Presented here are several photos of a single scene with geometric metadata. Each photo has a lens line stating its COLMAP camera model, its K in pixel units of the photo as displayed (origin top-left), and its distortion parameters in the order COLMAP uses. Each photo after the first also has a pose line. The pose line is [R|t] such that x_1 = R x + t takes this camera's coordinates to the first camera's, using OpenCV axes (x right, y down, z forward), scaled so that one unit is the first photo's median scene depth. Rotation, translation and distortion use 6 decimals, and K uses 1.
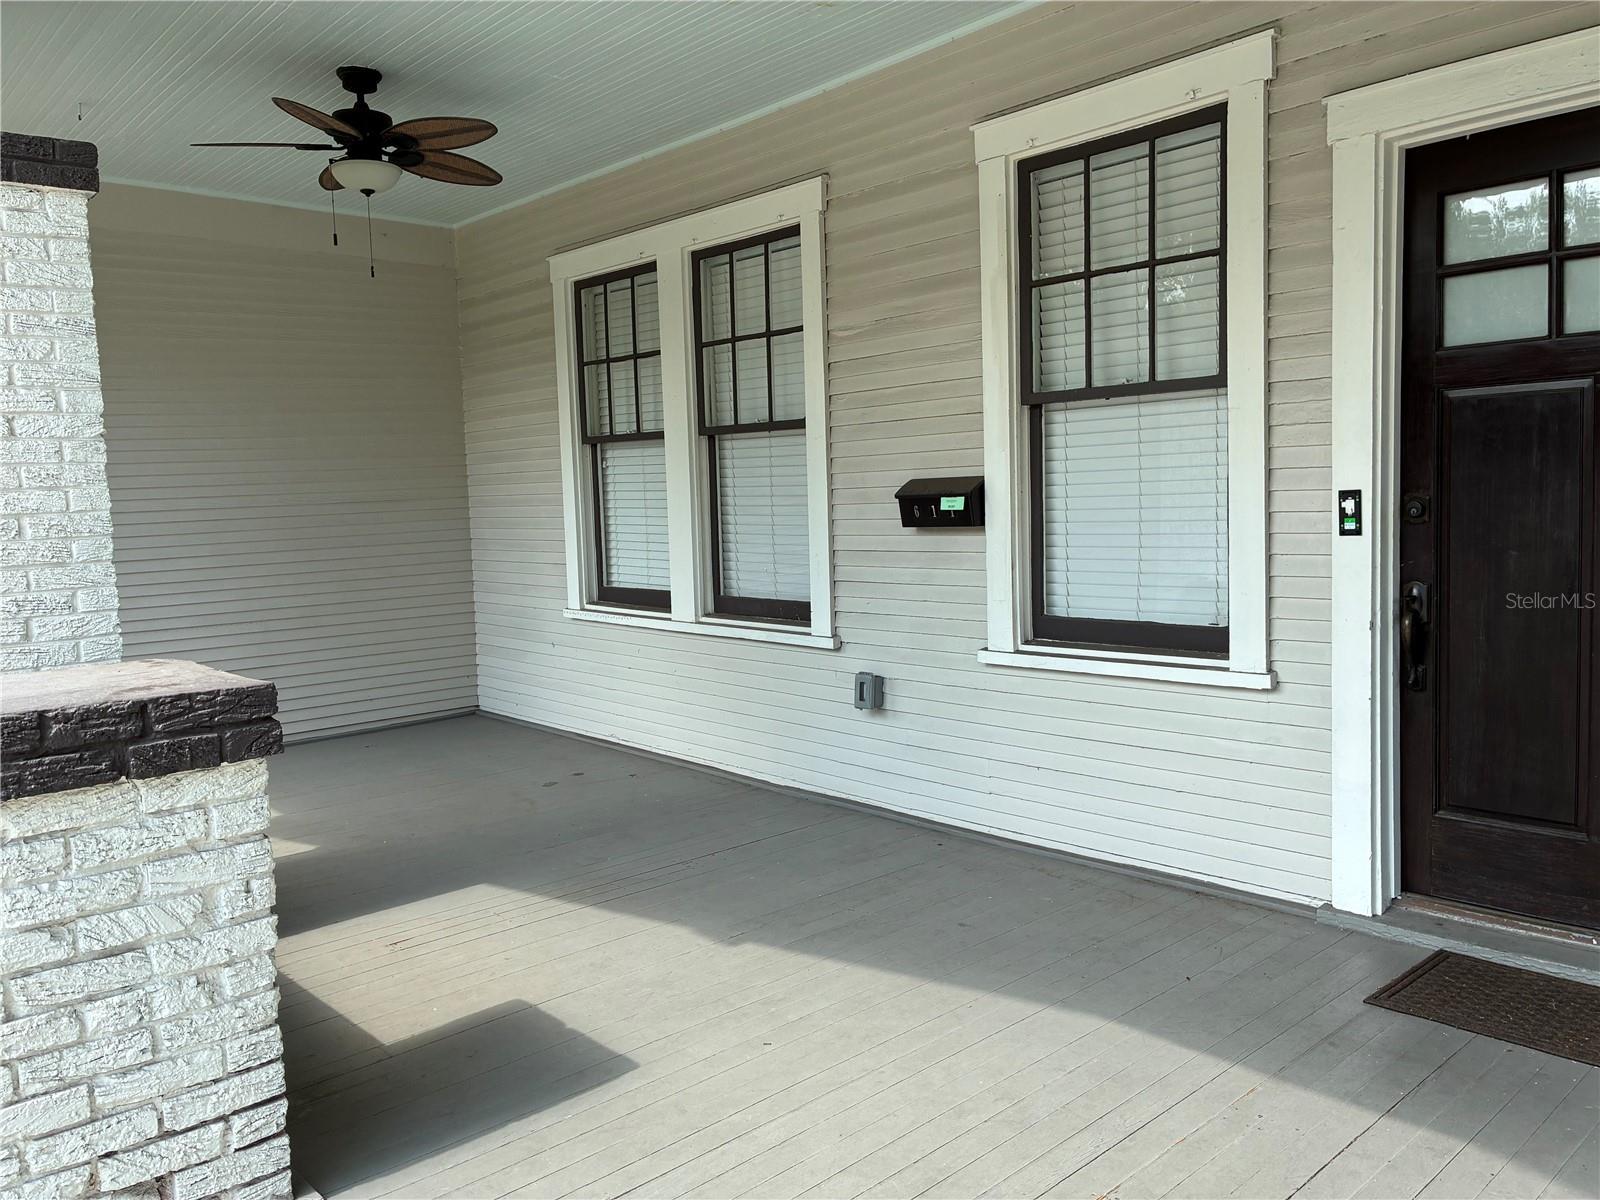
lens RADIAL K [[1206.8, 0, 794.8], [0, 1206.8, 590.0], [0, 0, 1]] dist [0.084472, -0.114303]
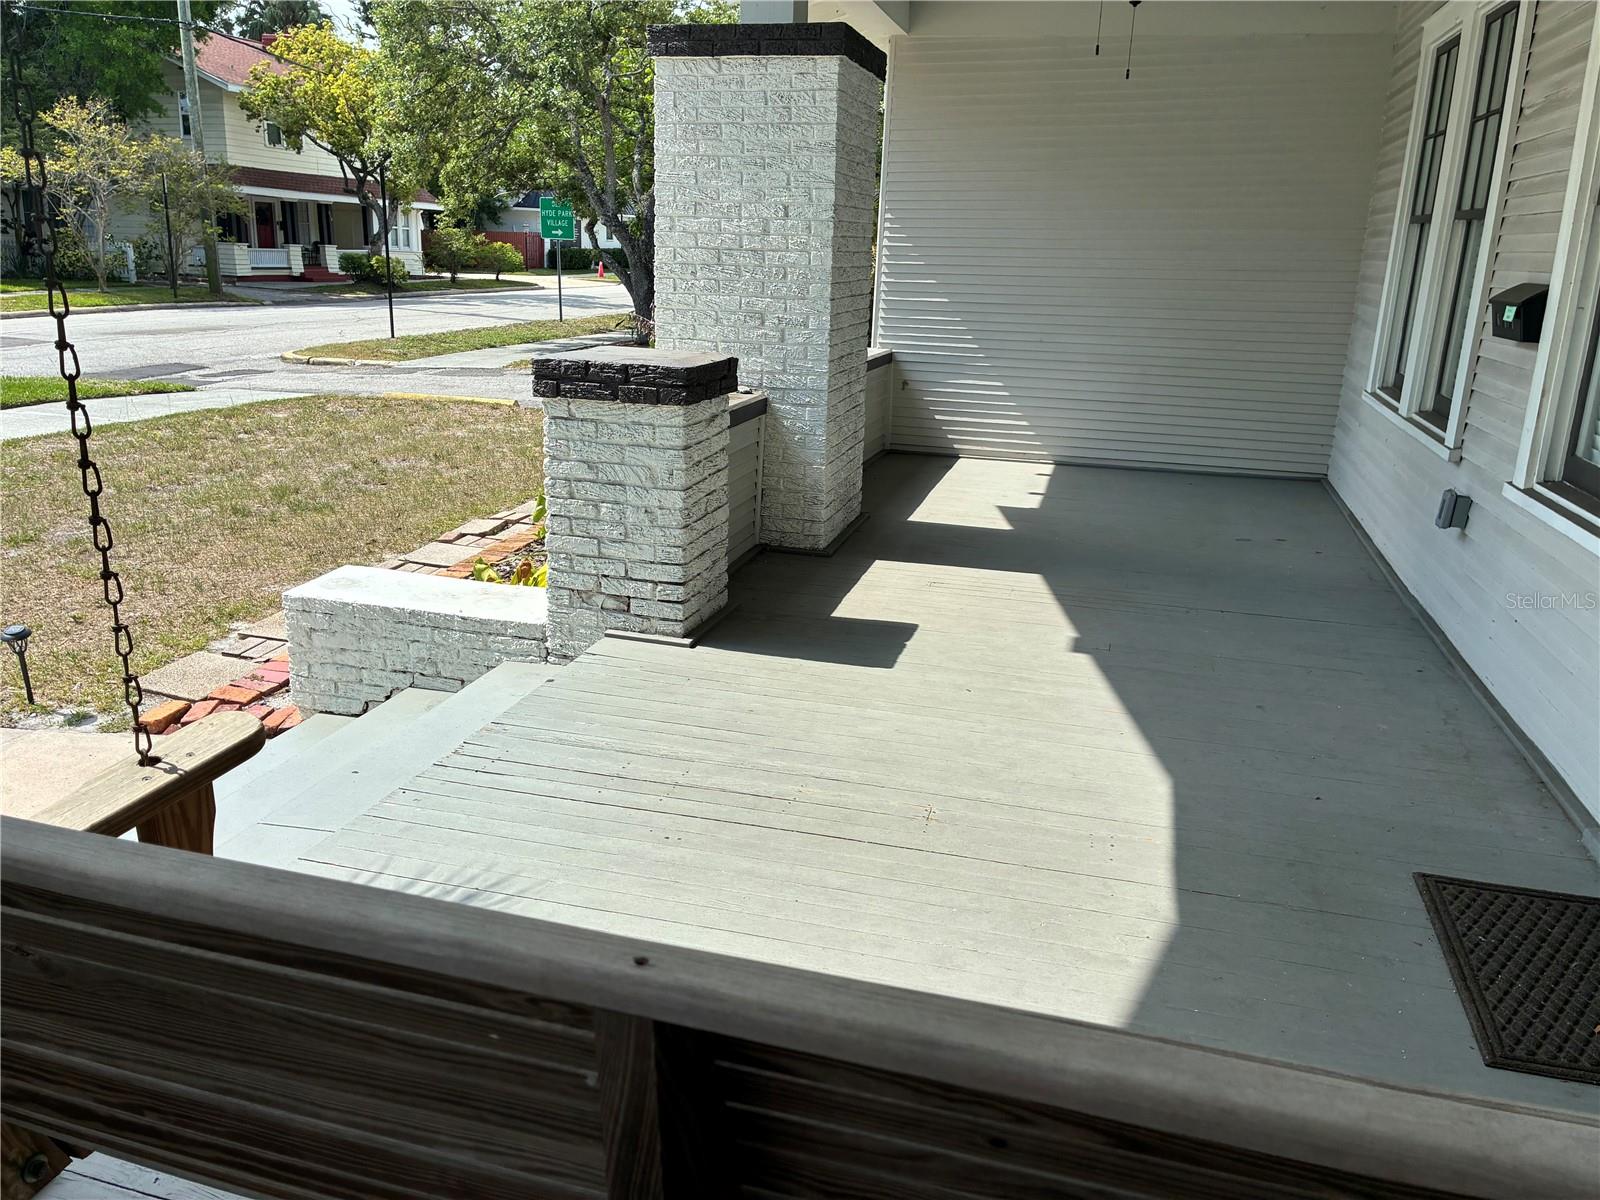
lens RADIAL K [[1209.7, 0, 806.7], [0, 1209.7, 591.4], [0, 0, 1]] dist [0.018258, -0.012449]
pose [[0.545843, 0.276549, -0.790933, 0.947142], [-0.115603, 0.959790, 0.255810, -0.069460], [0.829874, -0.048198, 0.555865, 0.080102]]
